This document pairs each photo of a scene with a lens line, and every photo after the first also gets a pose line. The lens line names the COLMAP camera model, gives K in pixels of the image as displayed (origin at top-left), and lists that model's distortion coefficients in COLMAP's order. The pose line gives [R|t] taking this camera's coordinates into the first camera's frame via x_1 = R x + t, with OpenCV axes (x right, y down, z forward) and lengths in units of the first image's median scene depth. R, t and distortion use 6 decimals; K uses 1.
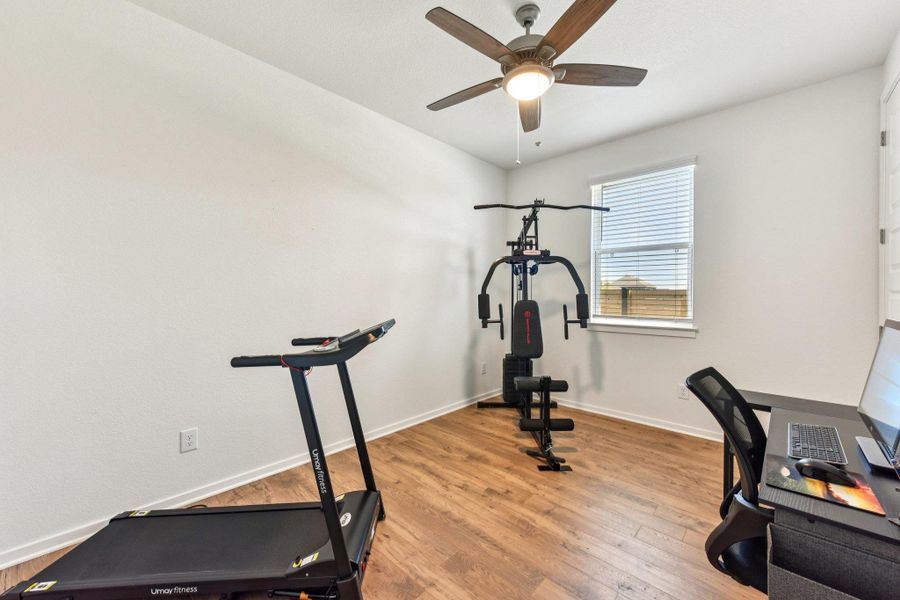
lens RADIAL K [[351.6, 0, 454.8], [0, 351.6, 298.4], [0, 0, 1]] dist [0.000987, 0.000039]
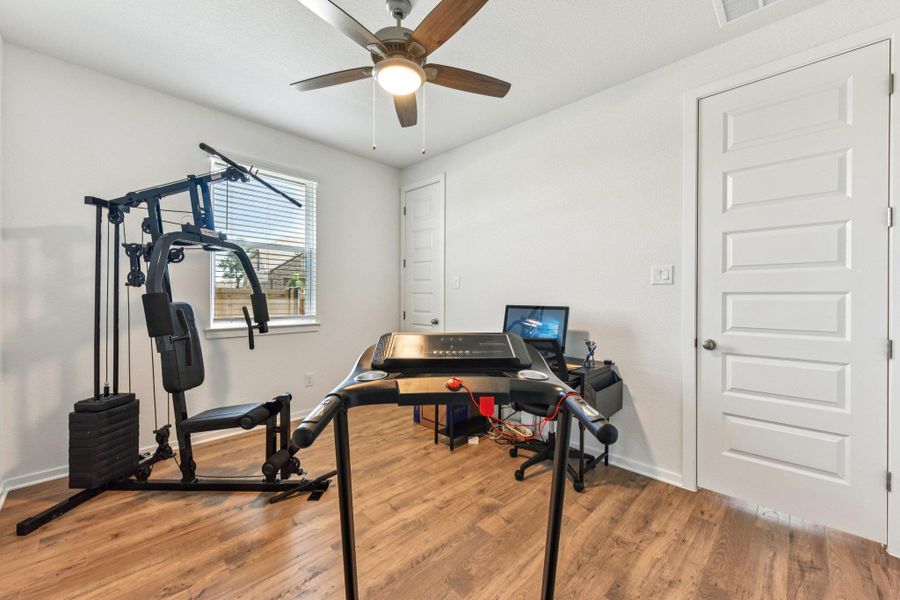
lens RADIAL K [[351.6, 0, 454.4], [0, 351.6, 296.8], [0, 0, 1]] dist [0.000987, 0.000039]
pose [[0.021455, -0.003481, 0.999764, -0.519833], [0.004954, 0.999982, 0.003375, -0.005305], [-0.999758, 0.004880, 0.021472, 0.557231]]
